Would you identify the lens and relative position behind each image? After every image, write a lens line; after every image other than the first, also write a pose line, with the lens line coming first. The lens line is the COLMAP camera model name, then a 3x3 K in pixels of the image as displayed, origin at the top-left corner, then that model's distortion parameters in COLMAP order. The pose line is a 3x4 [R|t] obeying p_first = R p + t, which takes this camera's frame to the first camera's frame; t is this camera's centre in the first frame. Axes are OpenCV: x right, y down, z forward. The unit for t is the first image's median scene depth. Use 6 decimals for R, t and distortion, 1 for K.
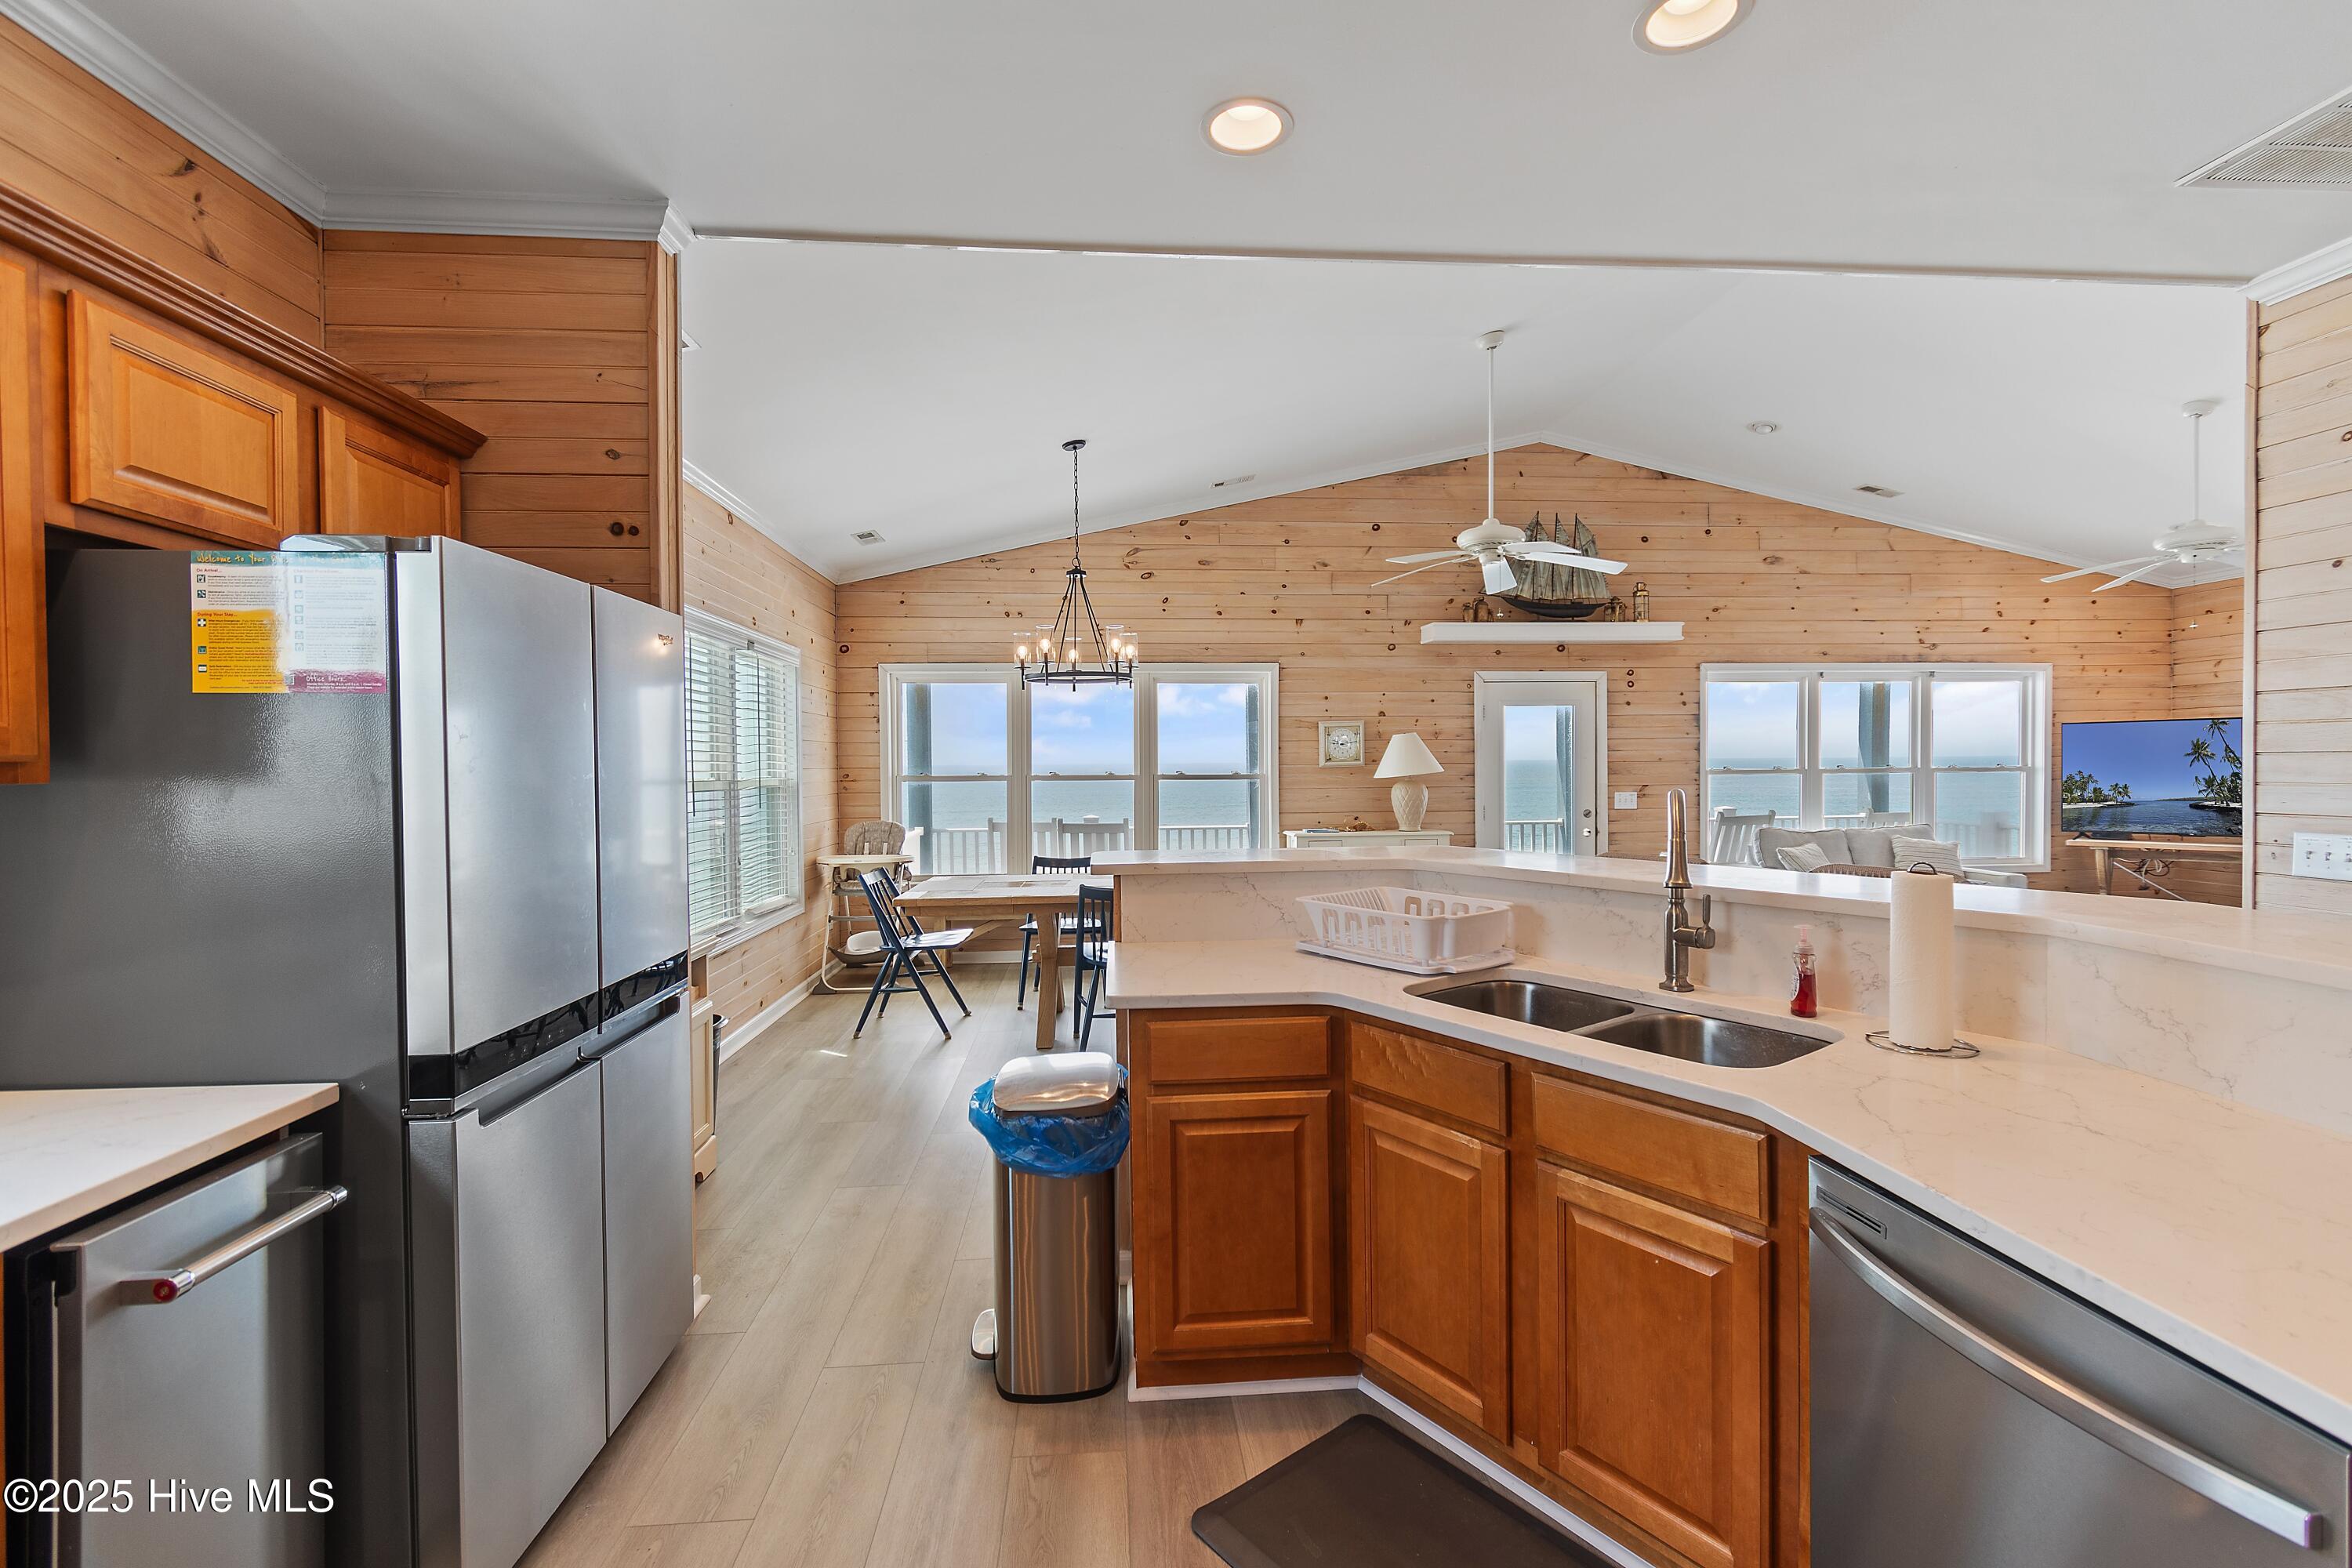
lens RADIAL K [[1045.2, 0, 1176.0], [0, 1045.2, 784.0], [0, 0, 1]] dist [0.001772, -0.000352]
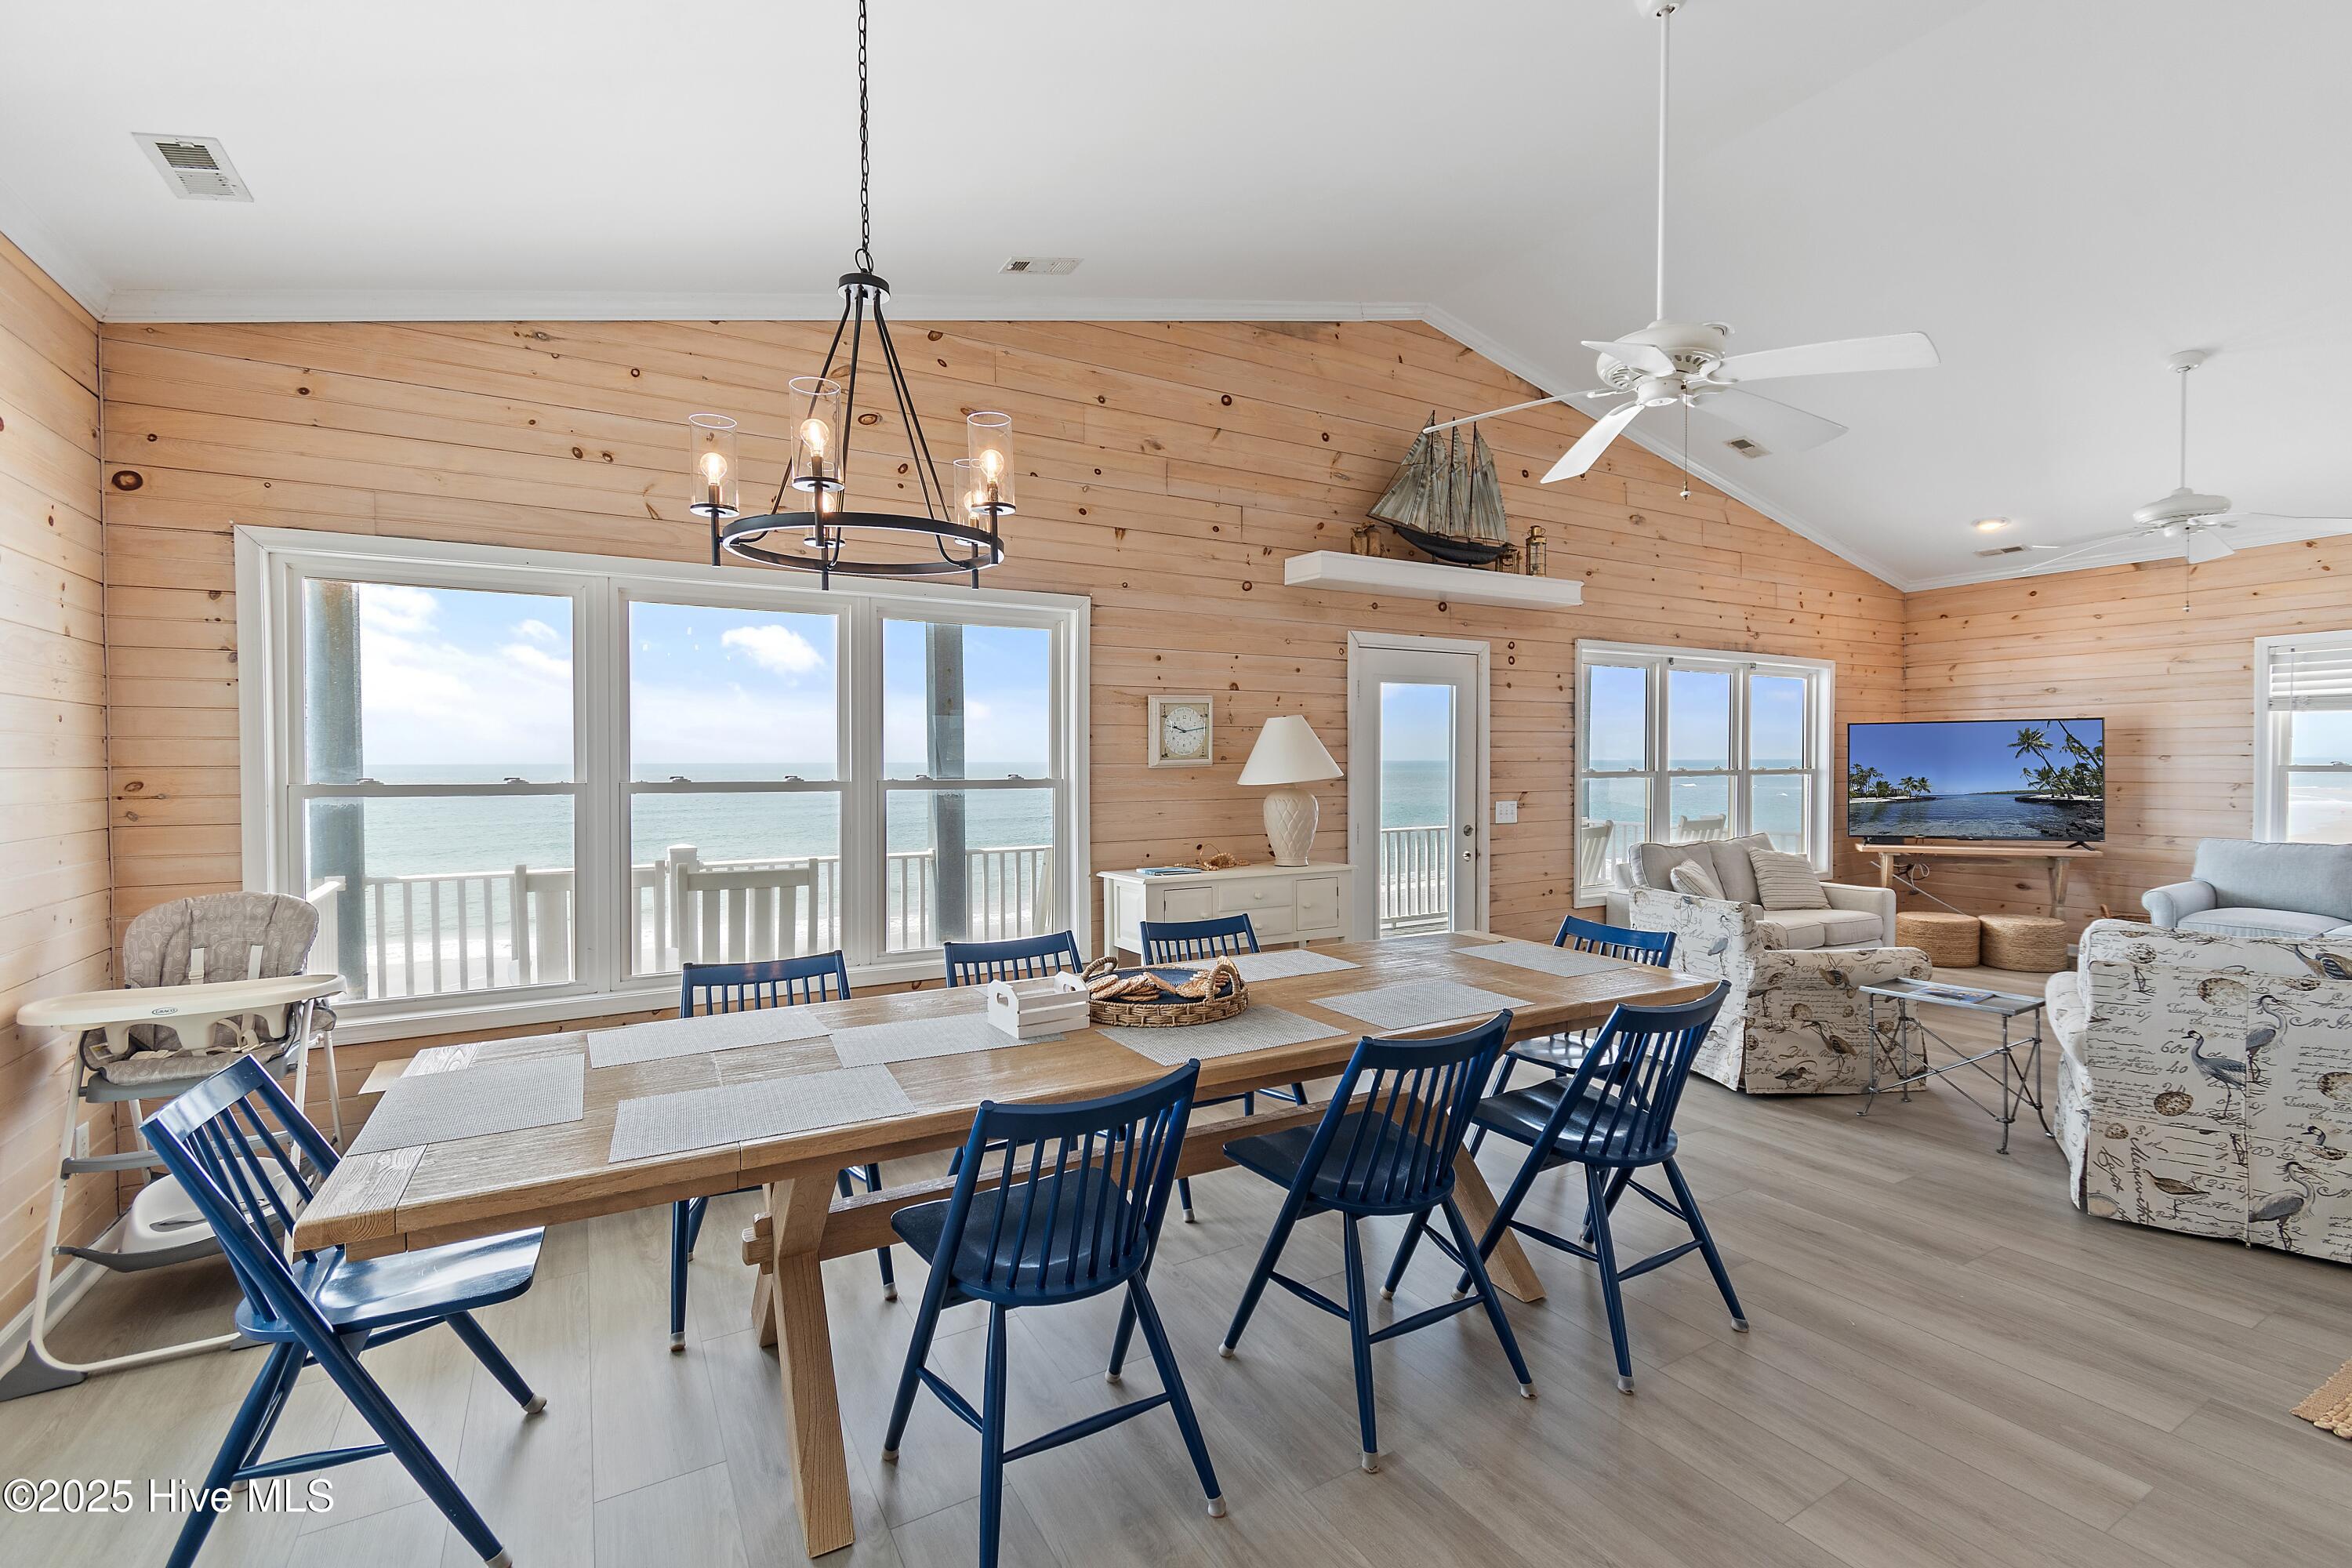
lens RADIAL K [[1034.7, 0, 1185.5], [0, 1034.7, 787.0], [0, 0, 1]] dist [0.000936, -0.000499]
pose [[0.898595, -0.005814, 0.438740, -0.119859], [0.003412, 0.999975, 0.006264, -0.008527], [-0.438765, -0.004132, 0.898592, 0.443044]]
